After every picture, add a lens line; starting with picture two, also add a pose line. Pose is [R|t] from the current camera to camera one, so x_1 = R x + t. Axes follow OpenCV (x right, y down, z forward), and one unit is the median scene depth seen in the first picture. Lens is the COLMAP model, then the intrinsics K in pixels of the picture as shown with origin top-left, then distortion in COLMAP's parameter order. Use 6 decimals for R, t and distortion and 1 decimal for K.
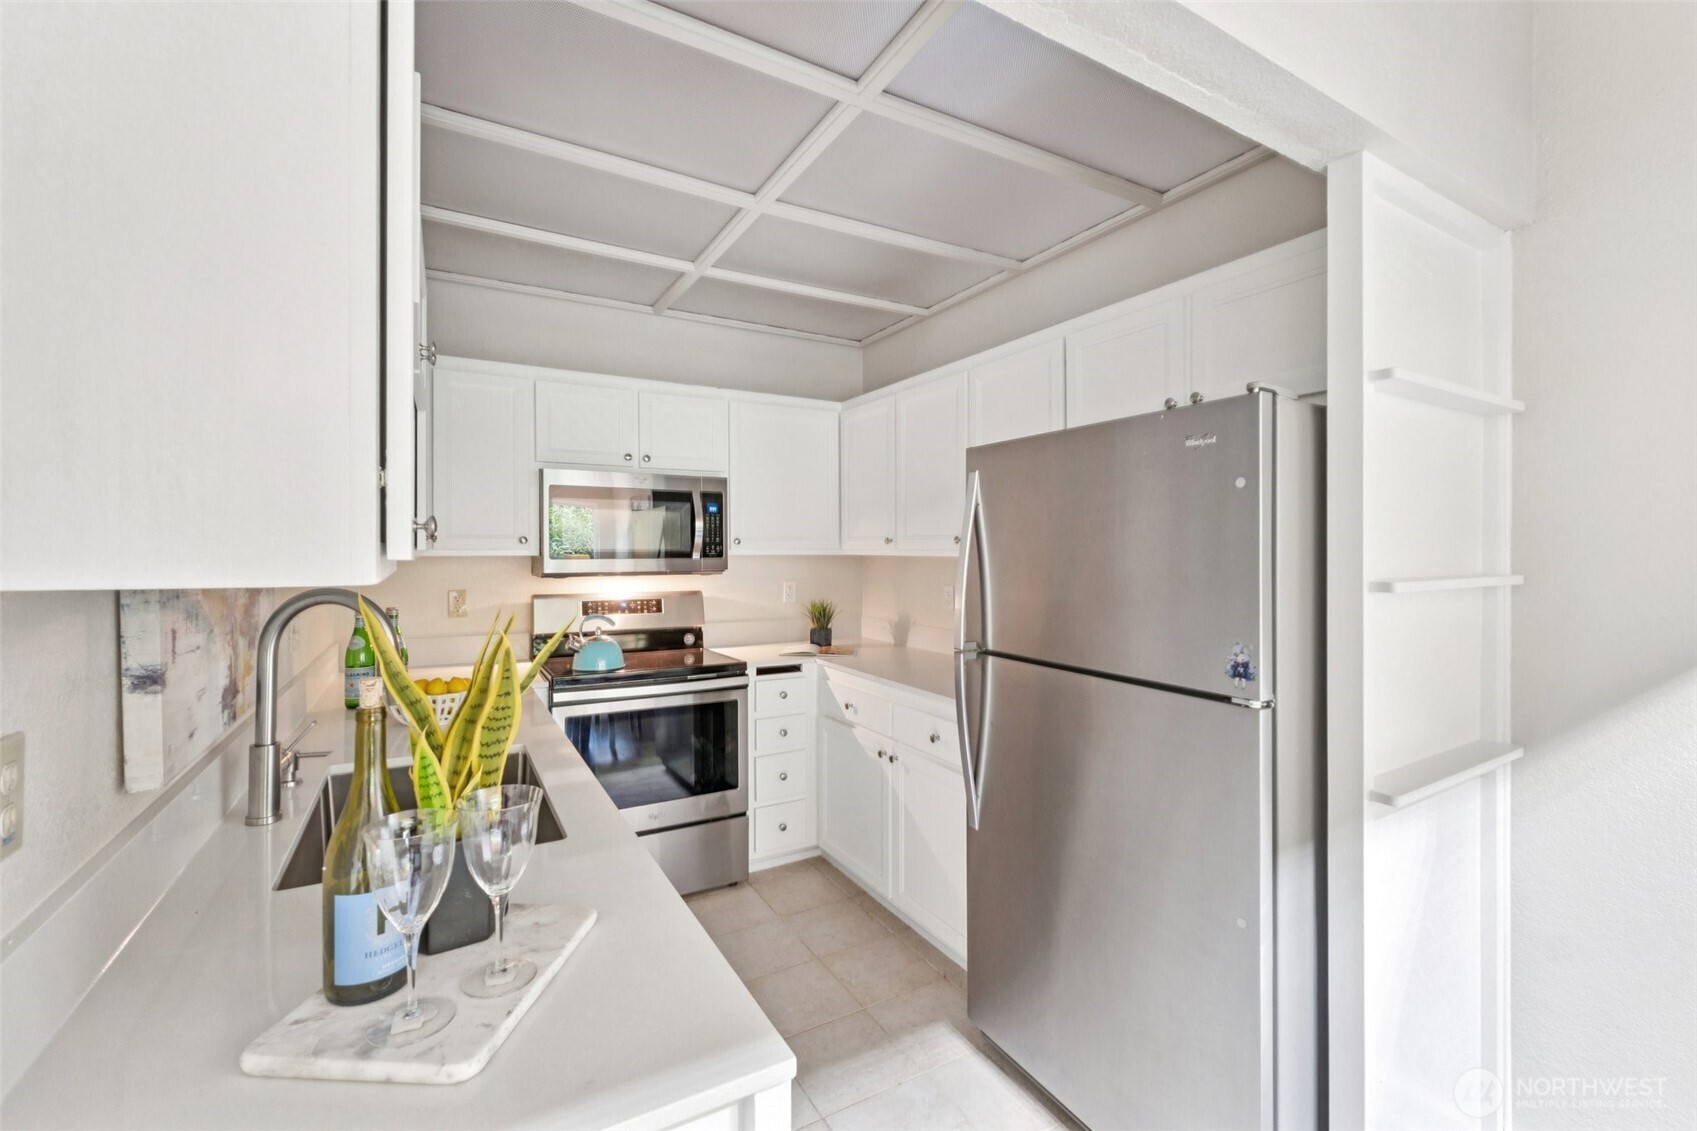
lens RADIAL K [[717.1, 0, 848.5], [0, 717.1, 565.5], [0, 0, 1]] dist [-0.009639, -0.000545]
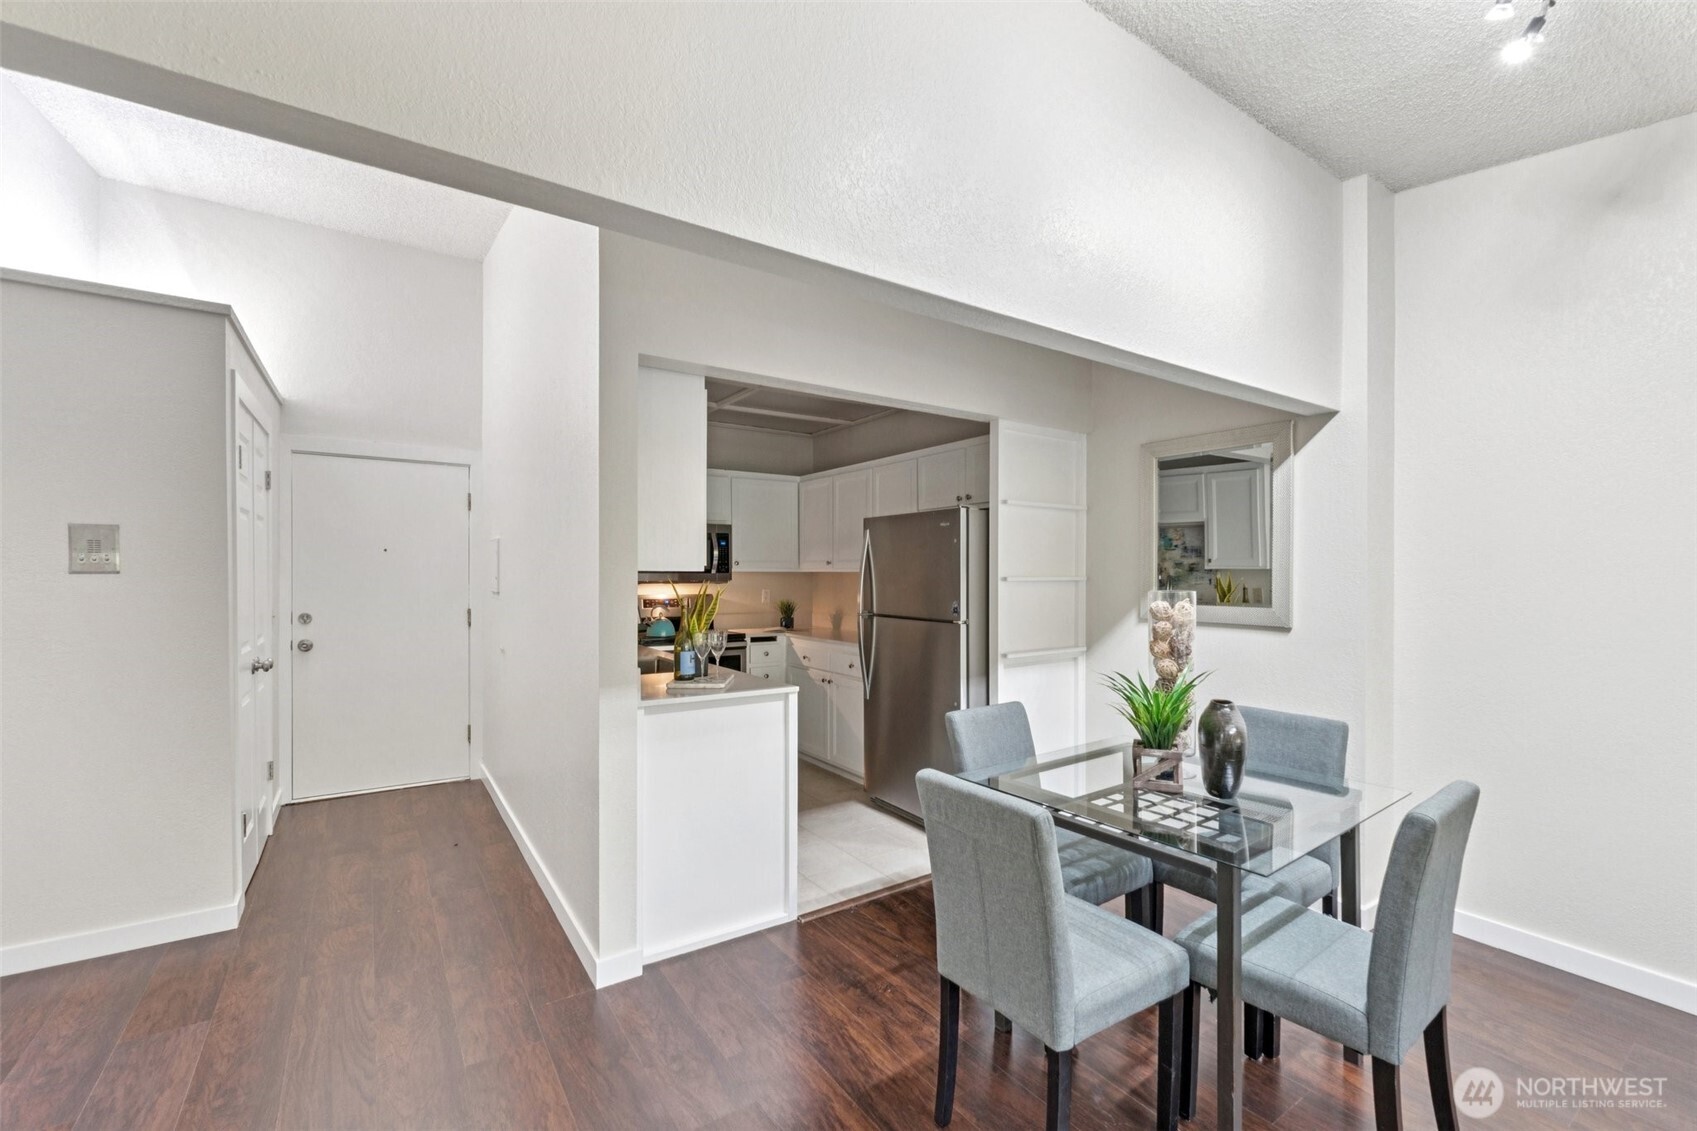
lens RADIAL K [[717.1, 0, 848.5], [0, 717.1, 565.5], [0, 0, 1]] dist [-0.009639, -0.000545]
pose [[0.997404, 0.002272, 0.071968, -0.020855], [0.000127, 0.999445, -0.033317, 0.030701], [-0.072003, 0.033240, 0.996850, -0.751693]]
